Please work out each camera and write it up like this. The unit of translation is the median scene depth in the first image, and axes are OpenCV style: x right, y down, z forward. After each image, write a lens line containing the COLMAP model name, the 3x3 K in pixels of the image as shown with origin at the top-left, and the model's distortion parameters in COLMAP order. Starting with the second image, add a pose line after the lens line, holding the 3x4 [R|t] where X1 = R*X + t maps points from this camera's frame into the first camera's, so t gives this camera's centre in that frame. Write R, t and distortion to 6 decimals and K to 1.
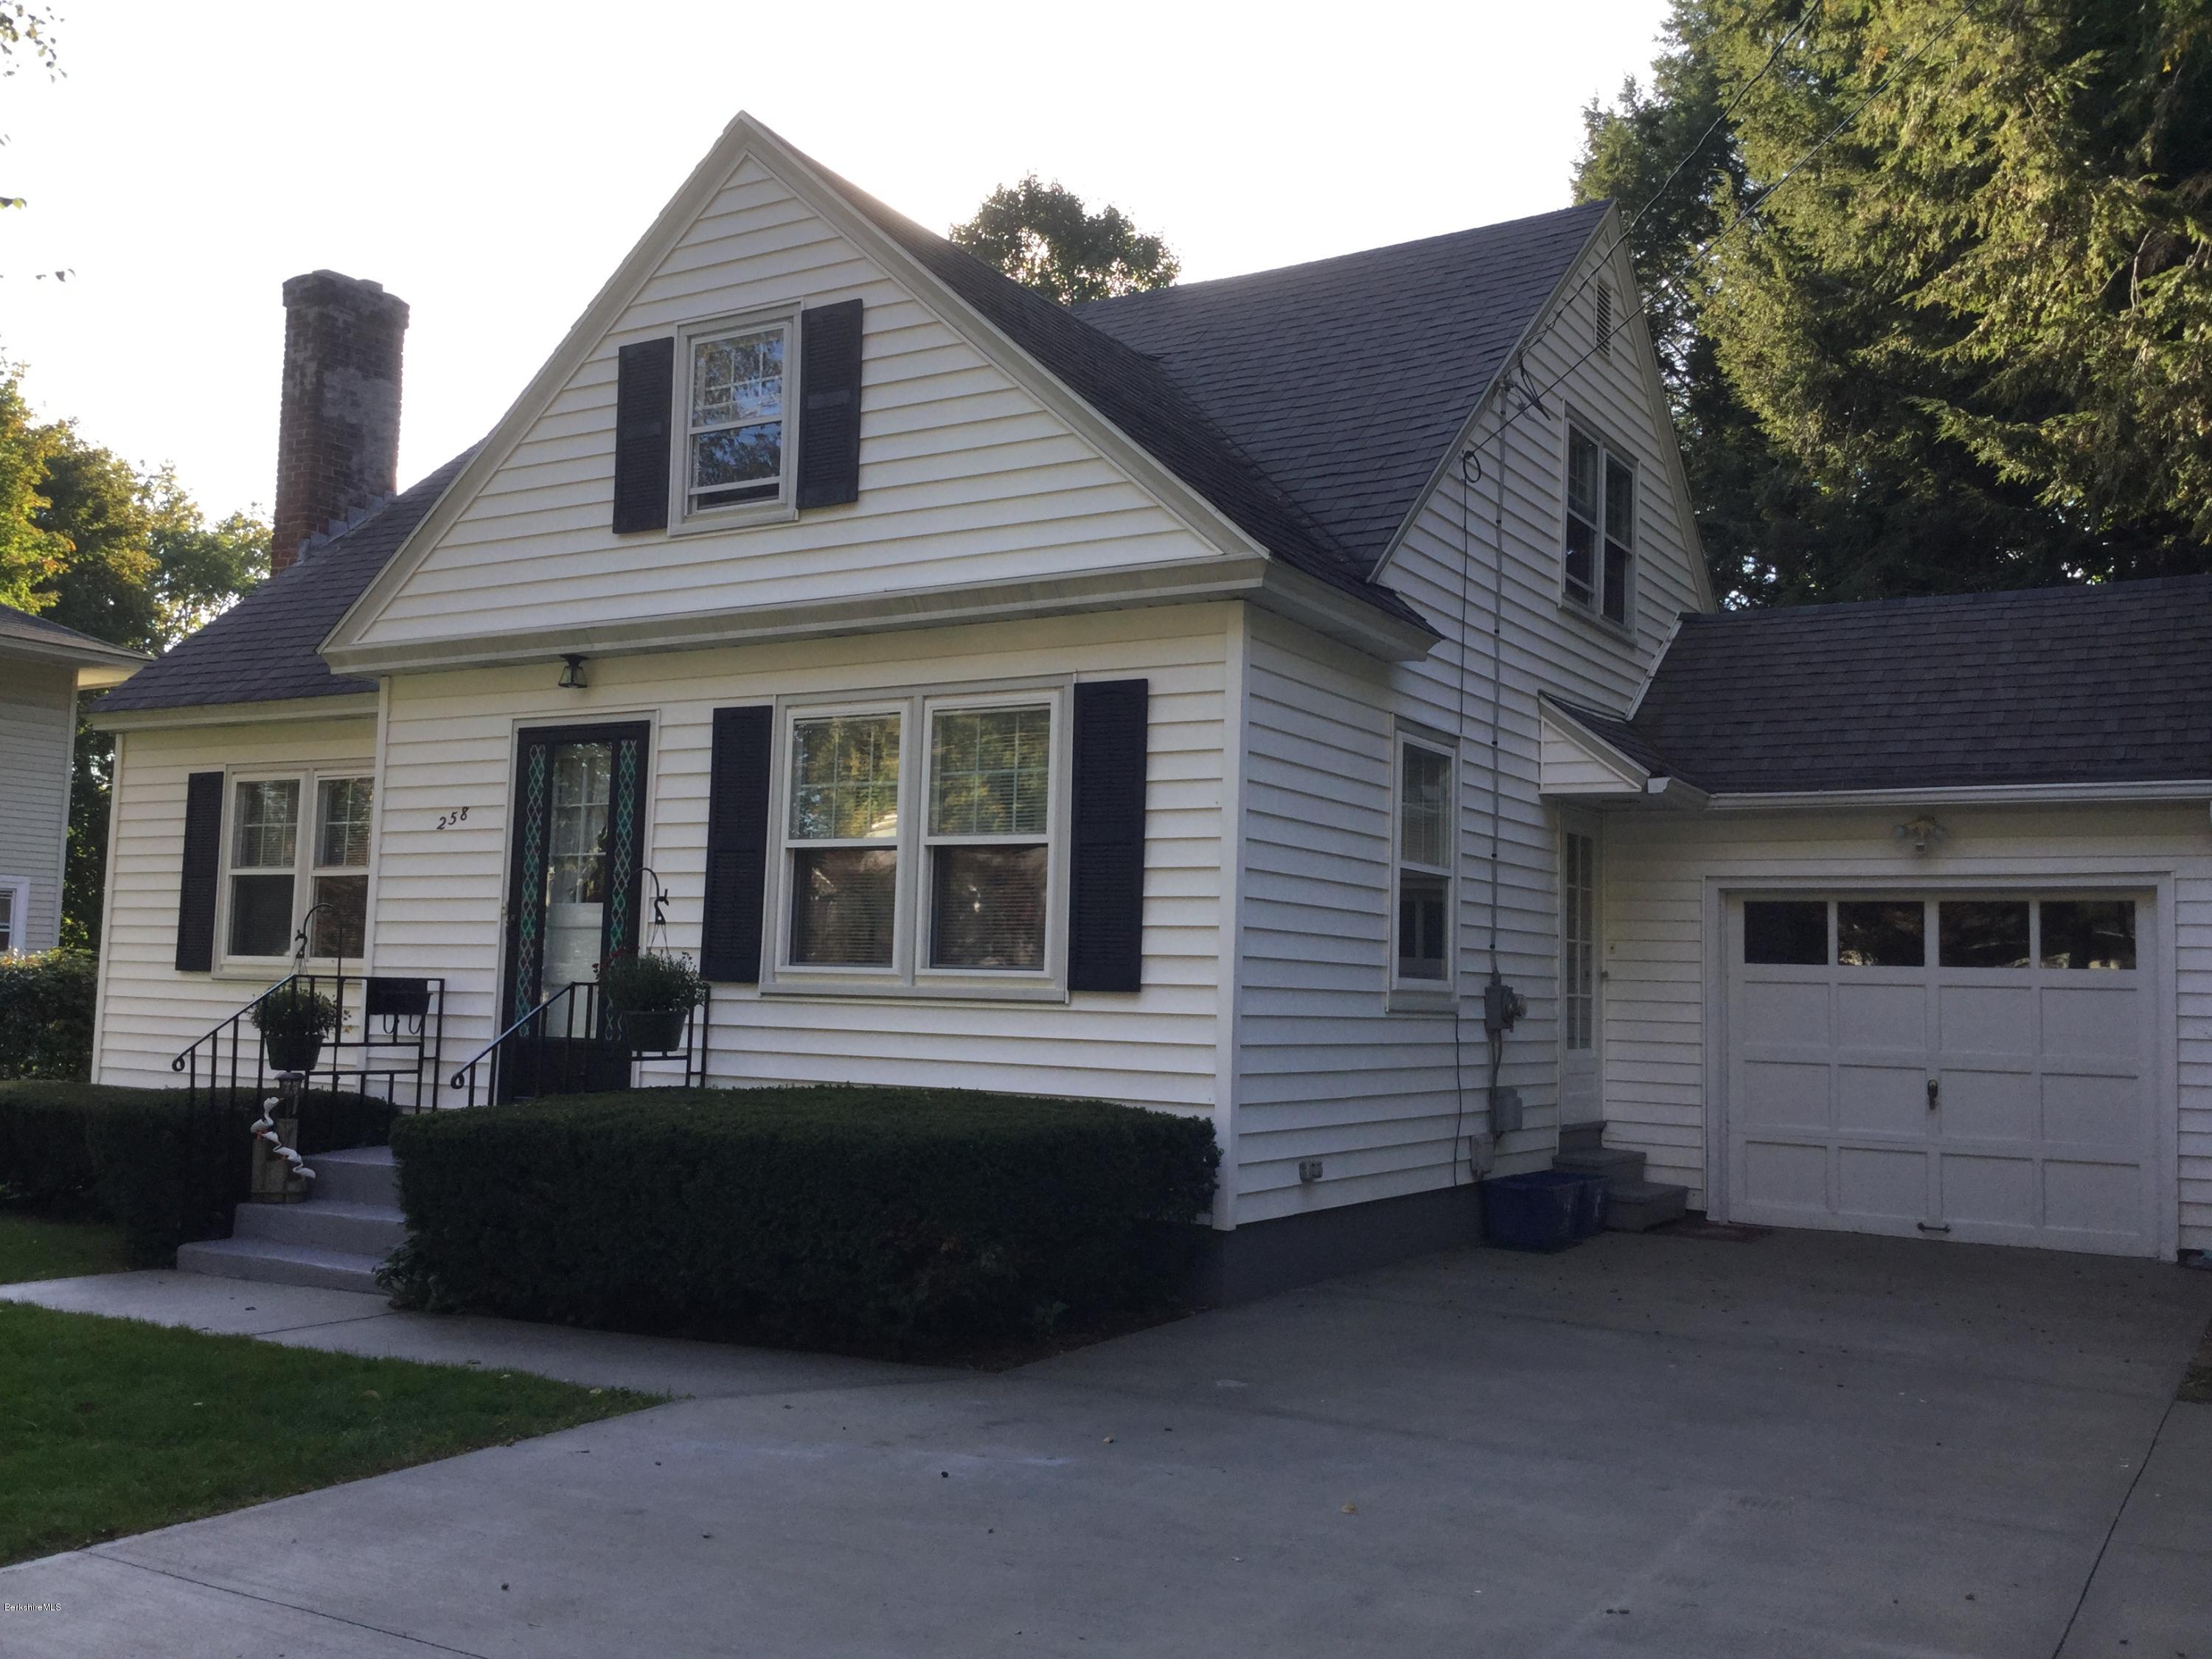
lens RADIAL K [[1965.3, 0, 1106.0], [0, 1965.3, 829.5], [0, 0, 1]] dist [0.062169, -0.010875]
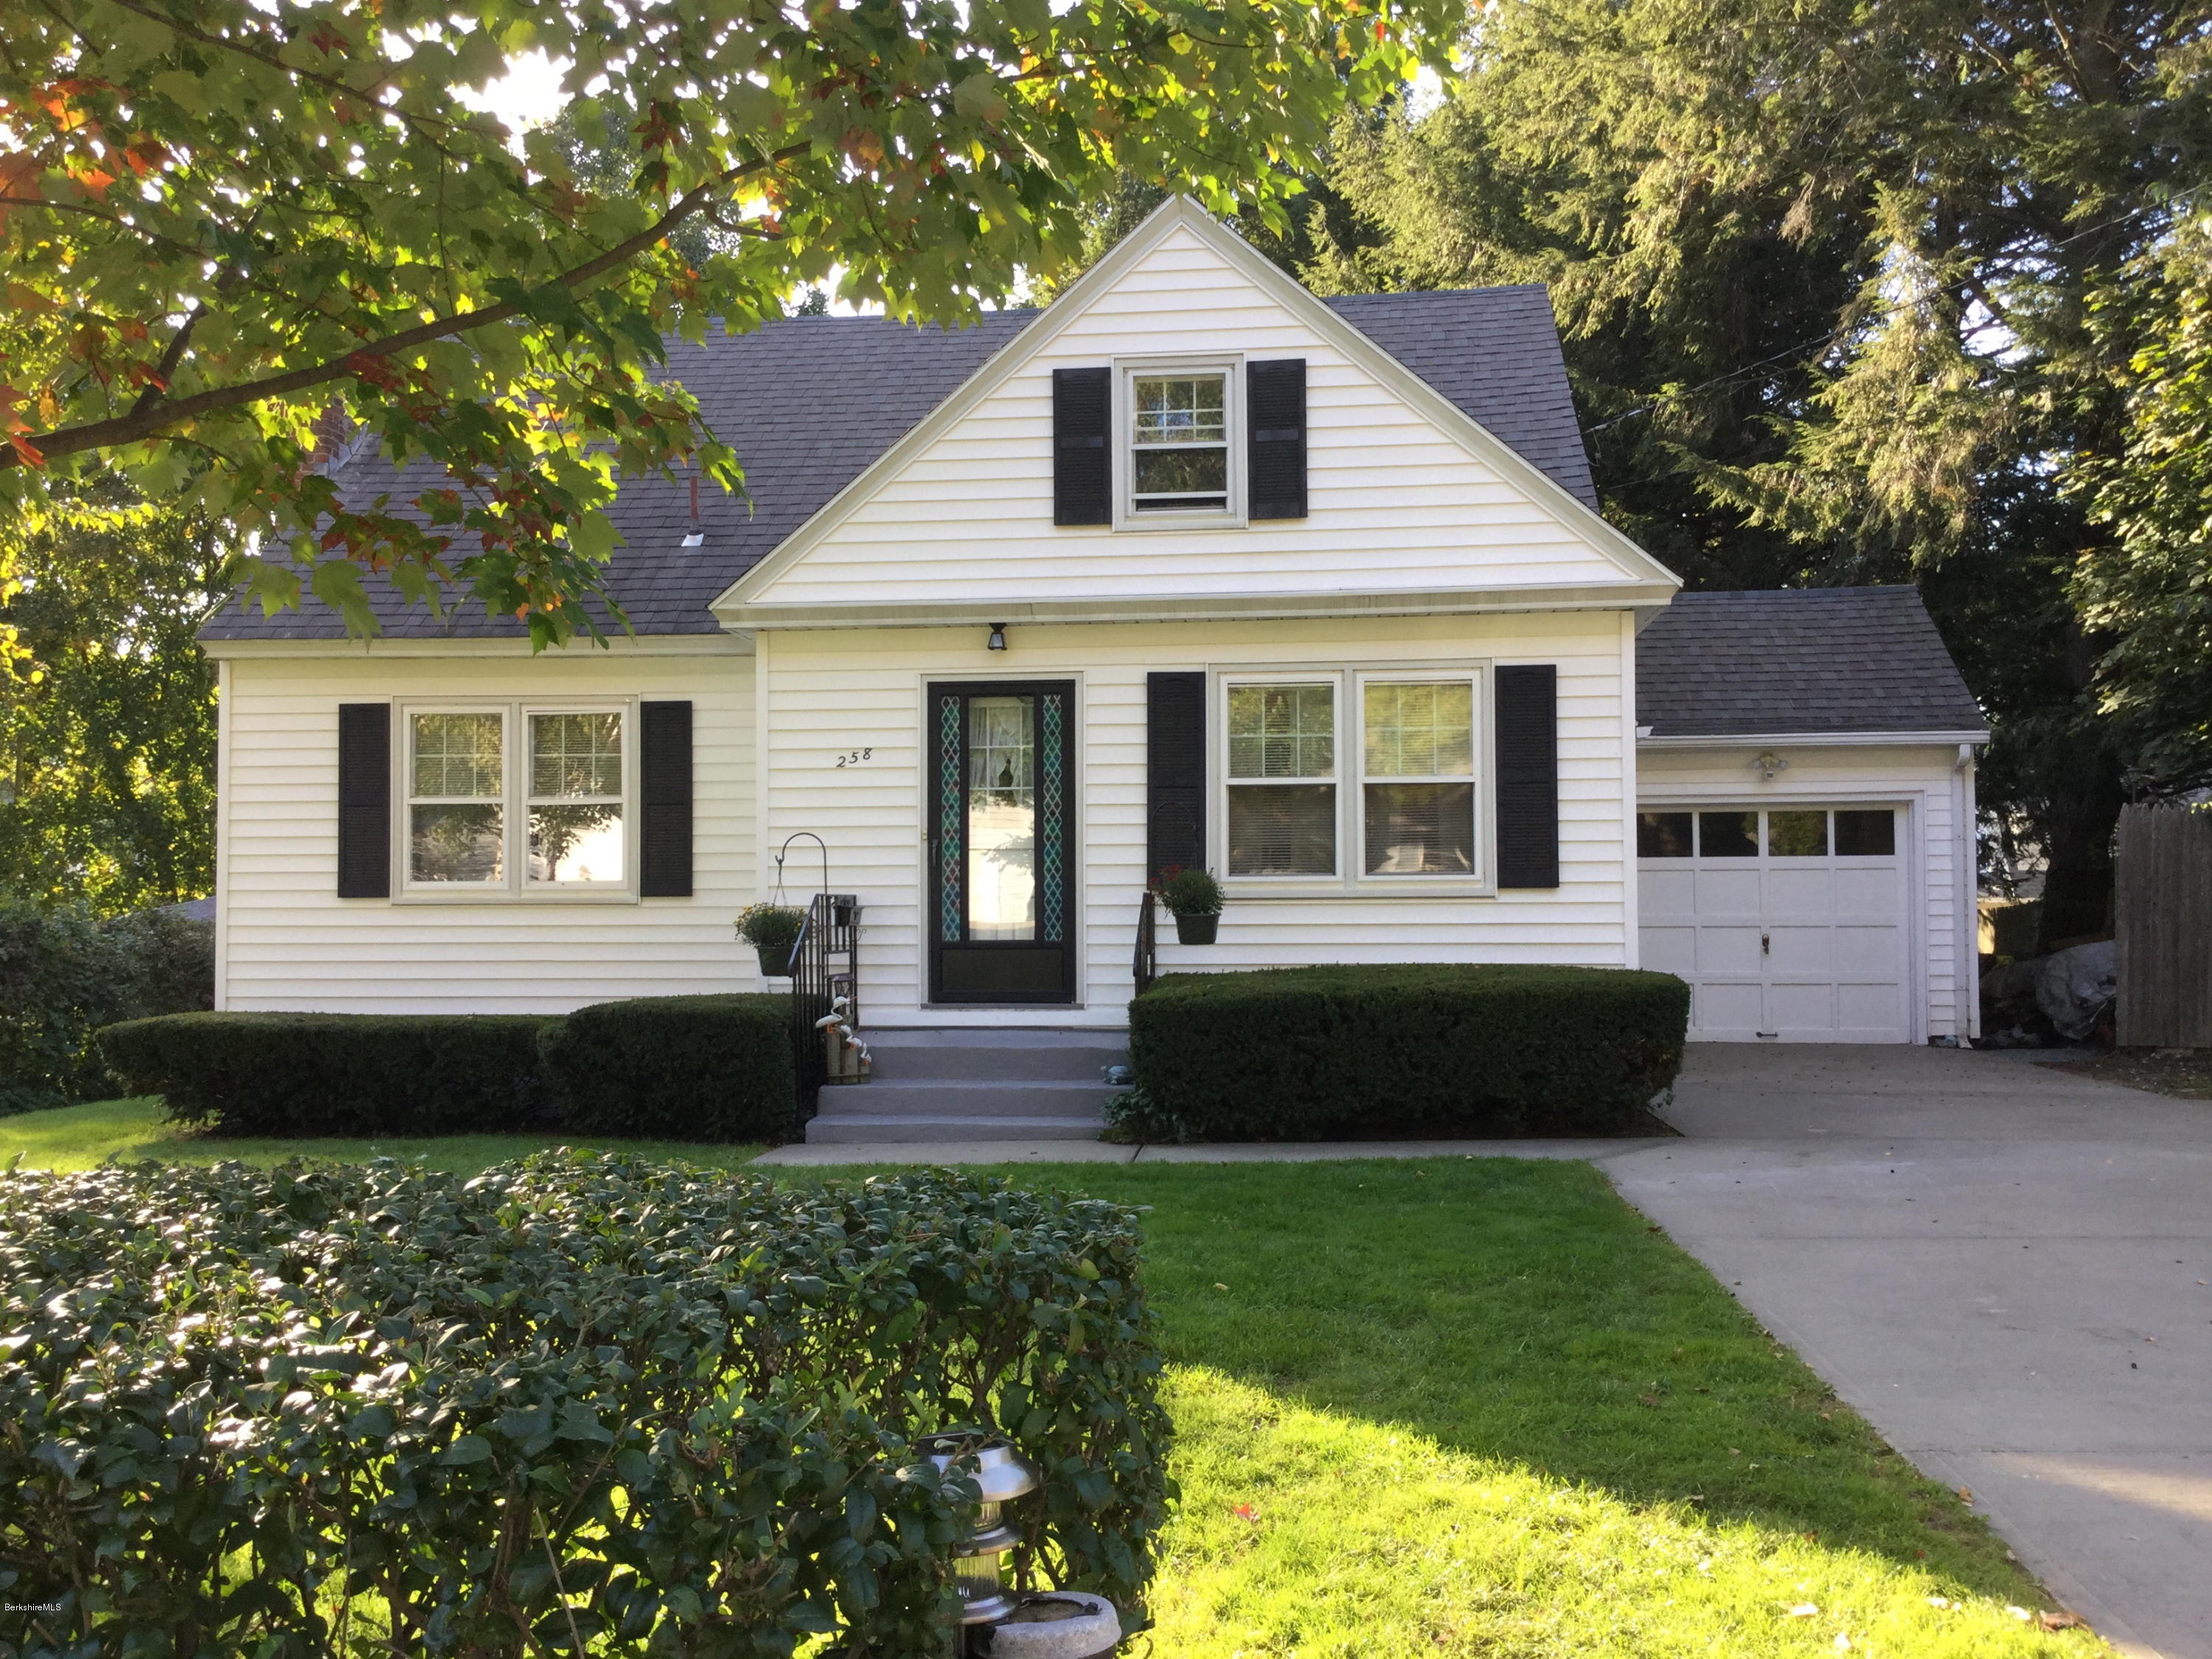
lens RADIAL K [[1961.3, 0, 1103.8], [0, 1961.3, 842.0], [0, 0, 1]] dist [0.097749, 0.004678]
pose [[0.904662, -0.018701, 0.425720, -0.753328], [-0.005923, 0.998388, 0.056443, -0.024106], [-0.426090, -0.053584, 0.903093, -0.118499]]
